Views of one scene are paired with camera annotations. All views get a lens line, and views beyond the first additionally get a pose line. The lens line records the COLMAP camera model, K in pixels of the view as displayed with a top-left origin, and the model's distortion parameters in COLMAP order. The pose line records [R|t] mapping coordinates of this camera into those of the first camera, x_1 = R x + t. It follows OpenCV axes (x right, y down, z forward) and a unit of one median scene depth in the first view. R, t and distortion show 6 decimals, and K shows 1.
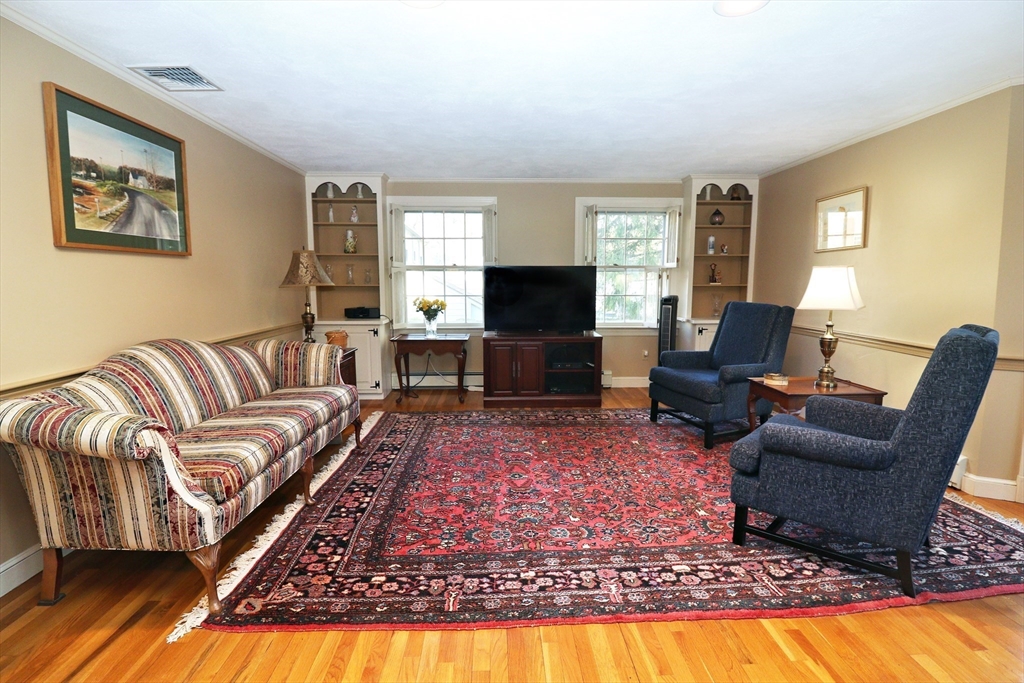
lens RADIAL K [[470.8, 0, 512.0], [0, 470.8, 332.9], [0, 0, 1]] dist [0.001706, -0.014571]
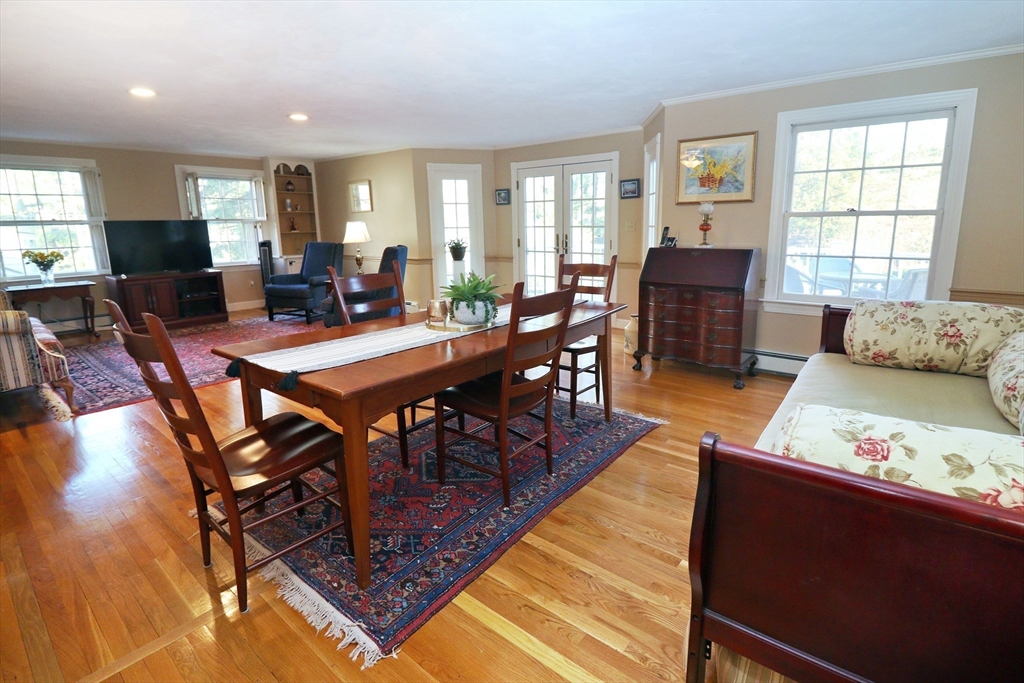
lens RADIAL K [[492.6, 0, 530.6], [0, 492.6, 318.6], [0, 0, 1]] dist [-0.011729, -0.000639]
pose [[0.644193, -0.152782, 0.749449, -0.620475], [0.096340, 0.988251, 0.118654, 0.117055], [-0.758772, -0.004234, 0.651343, -1.216414]]
